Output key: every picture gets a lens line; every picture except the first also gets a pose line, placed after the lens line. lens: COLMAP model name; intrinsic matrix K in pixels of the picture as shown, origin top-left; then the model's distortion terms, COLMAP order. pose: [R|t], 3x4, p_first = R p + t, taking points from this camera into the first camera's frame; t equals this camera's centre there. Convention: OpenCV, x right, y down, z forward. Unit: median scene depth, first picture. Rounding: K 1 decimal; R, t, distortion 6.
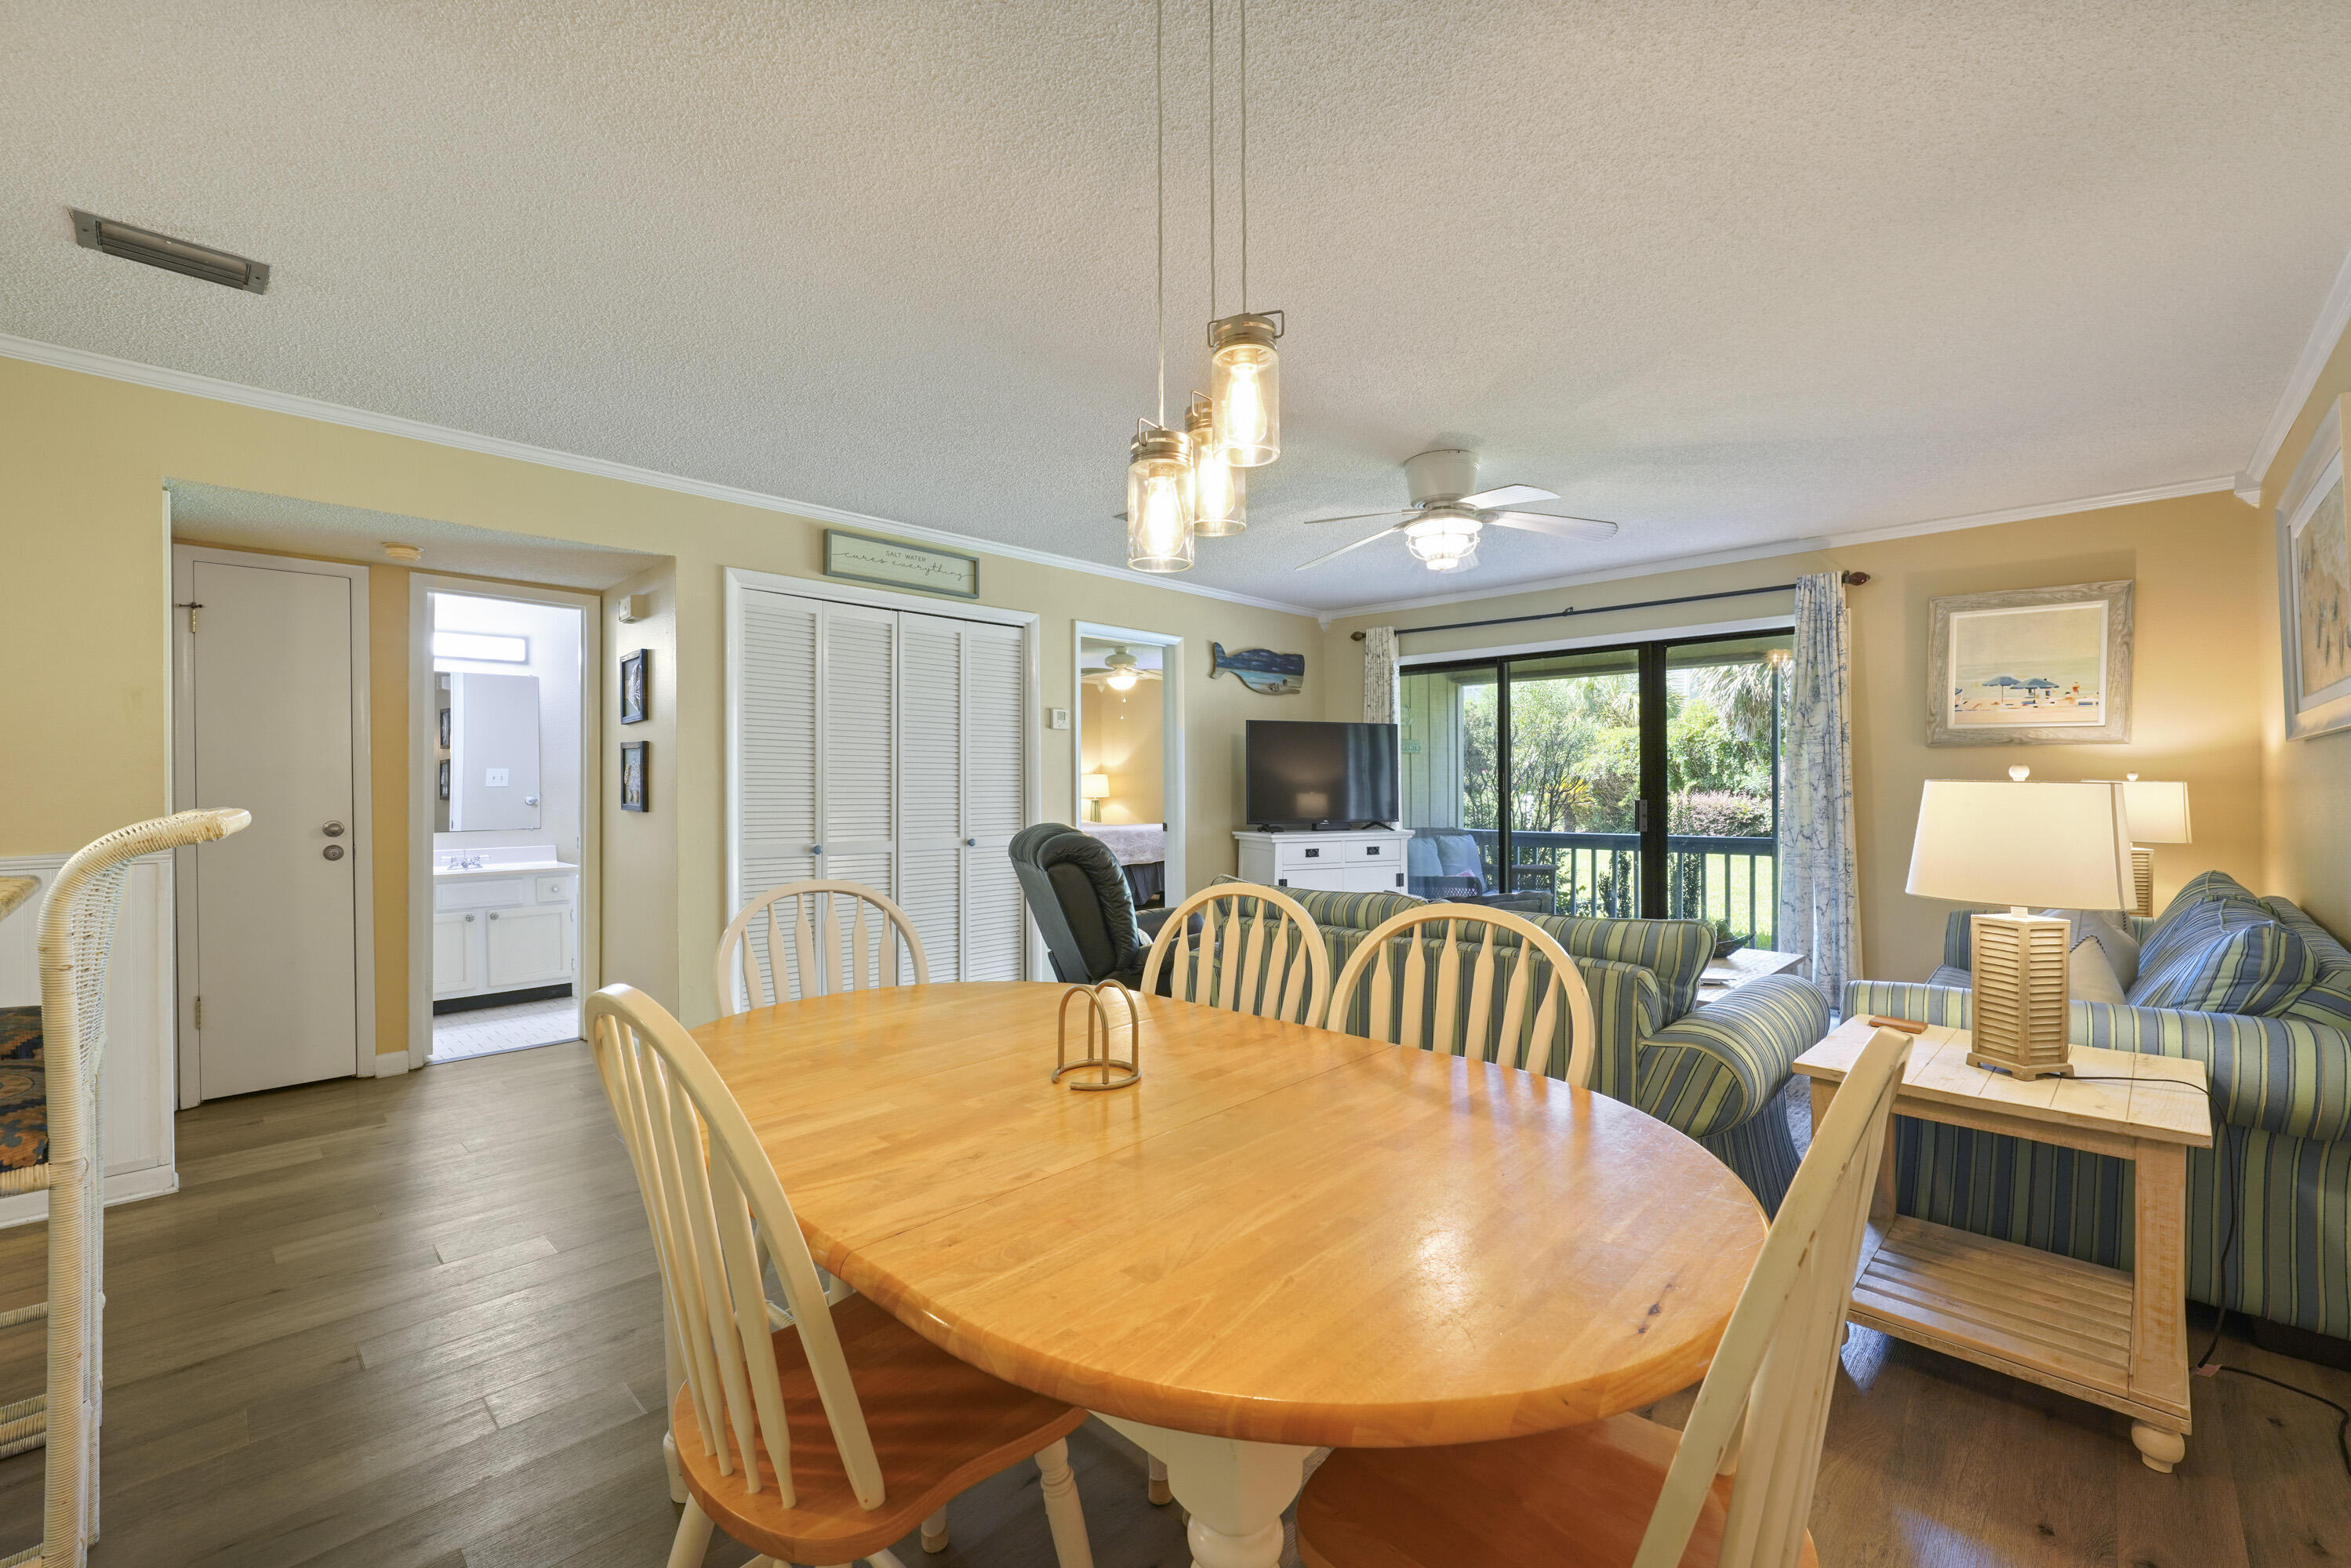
lens RADIAL K [[968.7, 0, 1178.1], [0, 968.7, 789.7], [0, 0, 1]] dist [-0.016470, 0.002043]
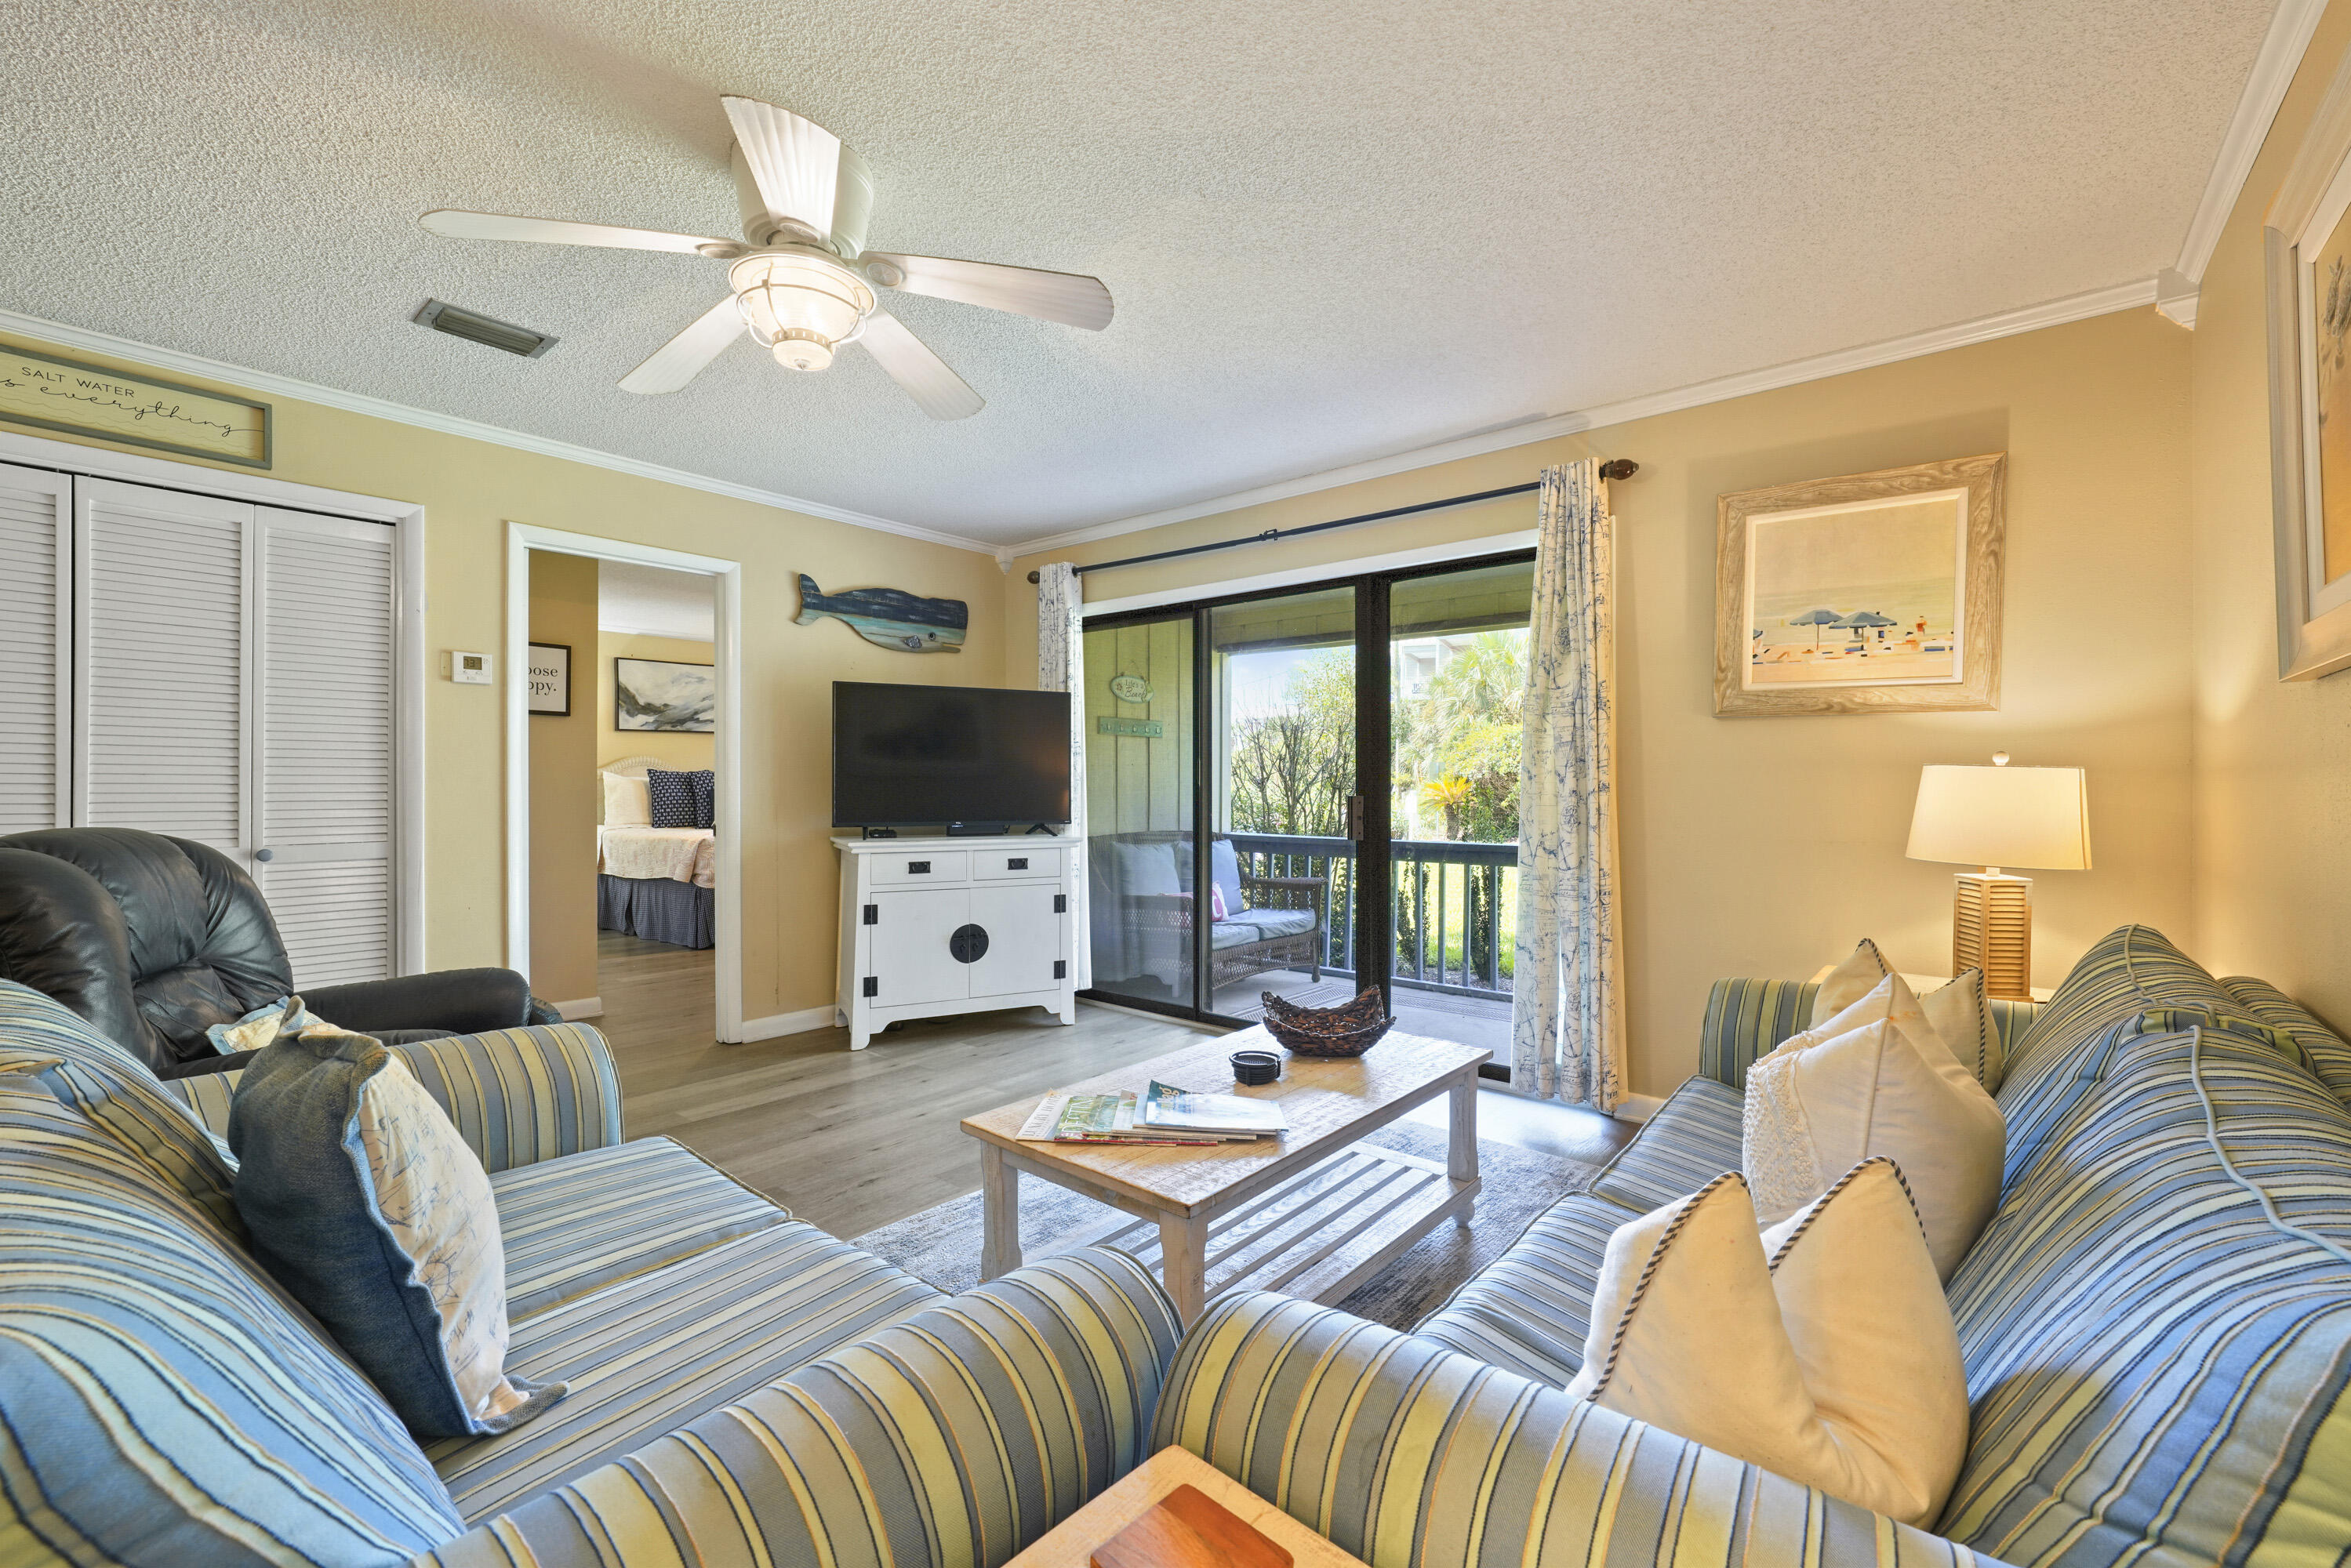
lens RADIAL K [[968.7, 0, 1179.9], [0, 968.7, 788.9], [0, 0, 1]] dist [-0.016470, 0.002043]
pose [[0.997324, 0.006648, 0.072806, 0.346813], [-0.006717, 0.999977, 0.000703, 0.006679], [-0.072799, -0.001190, 0.997346, 0.343465]]
